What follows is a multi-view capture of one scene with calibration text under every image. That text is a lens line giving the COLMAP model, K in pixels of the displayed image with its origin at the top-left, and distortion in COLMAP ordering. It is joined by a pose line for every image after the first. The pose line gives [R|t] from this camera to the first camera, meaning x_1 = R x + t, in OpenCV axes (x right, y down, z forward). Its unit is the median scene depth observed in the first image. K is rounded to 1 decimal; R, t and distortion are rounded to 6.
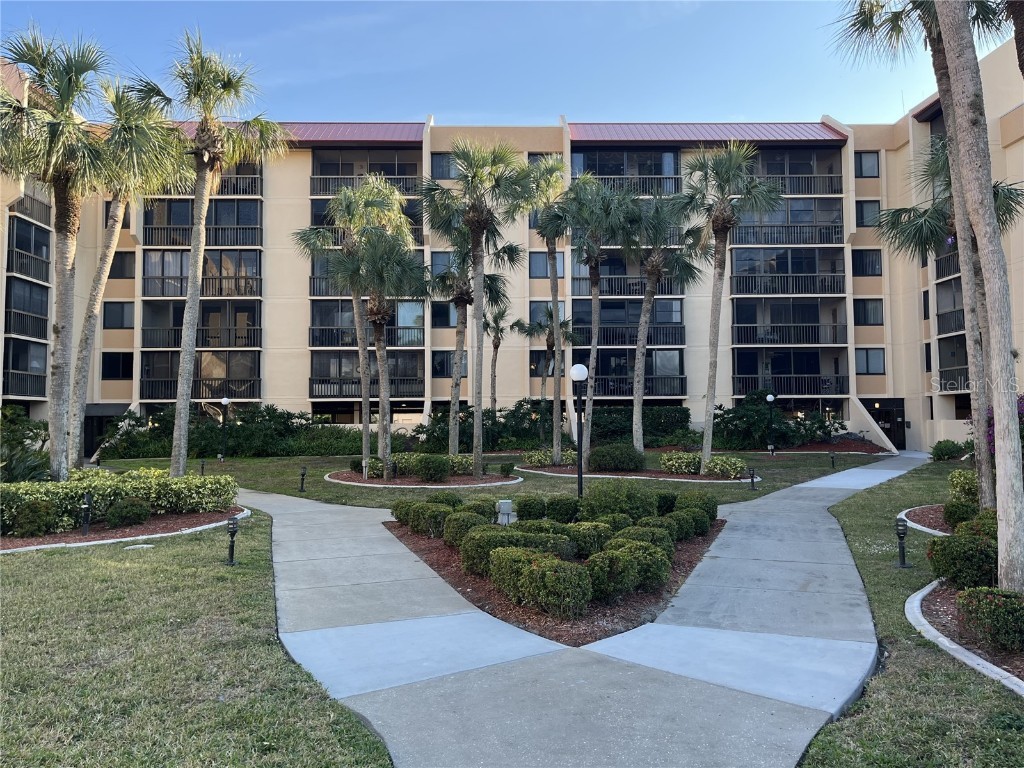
lens RADIAL K [[799.1, 0, 508.6], [0, 799.1, 374.4], [0, 0, 1]] dist [0.069366, -0.079013]
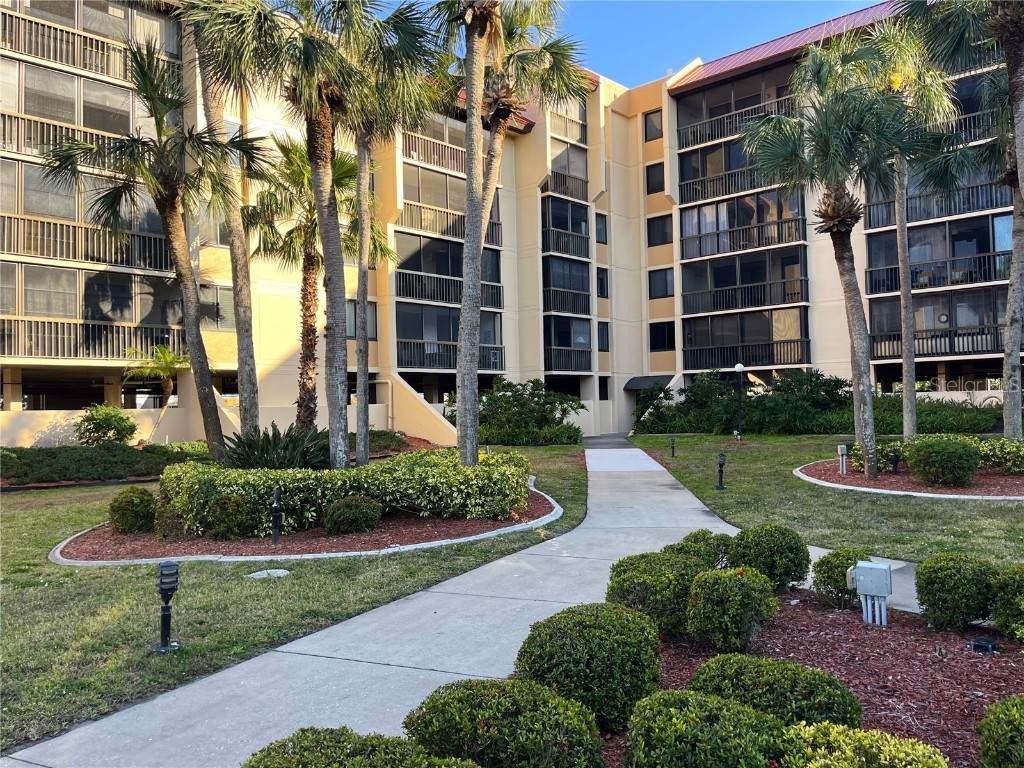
lens RADIAL K [[806.5, 0, 512.9], [0, 806.5, 395.7], [0, 0, 1]] dist [0.097229, -0.152044]
pose [[0.725369, -0.018614, -0.688108, 0.060132], [0.060738, 0.997466, 0.037044, 0.016480], [0.685675, -0.068665, 0.724662, 0.219674]]
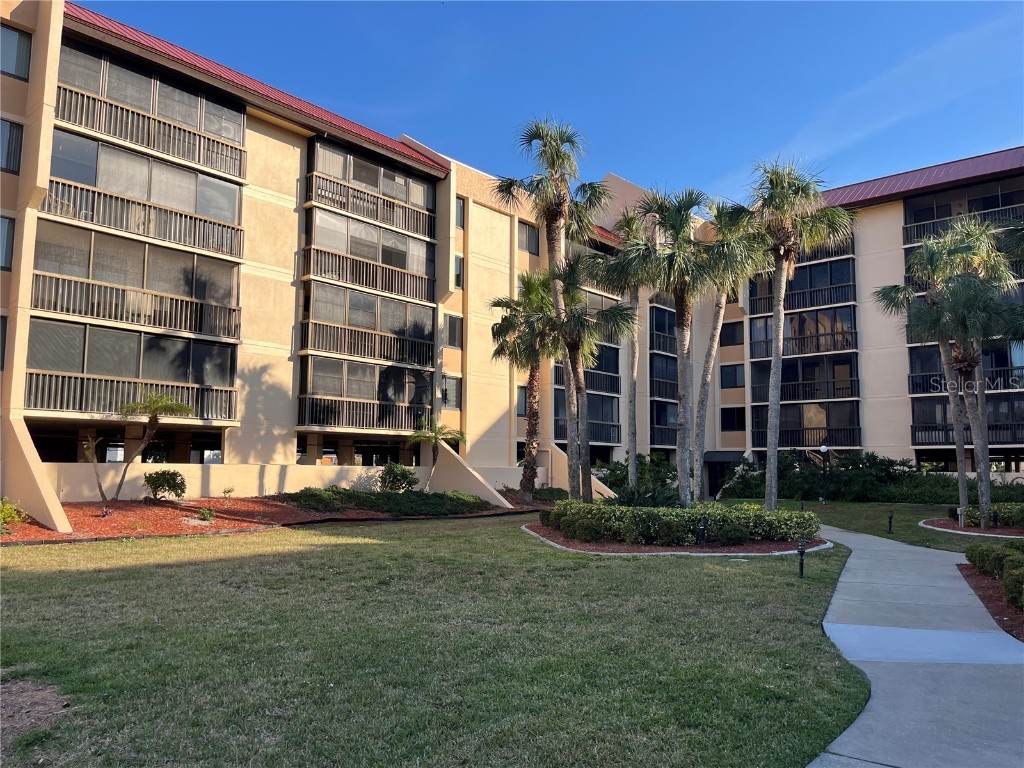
lens RADIAL K [[767.9, 0, 513.8], [0, 767.9, 396.2], [0, 0, 1]] dist [0.084525, -0.123327]
pose [[0.741085, -0.051737, -0.669415, 0.045079], [0.028825, 0.998559, -0.045264, -0.002739], [0.670792, 0.014249, 0.741508, -0.064648]]
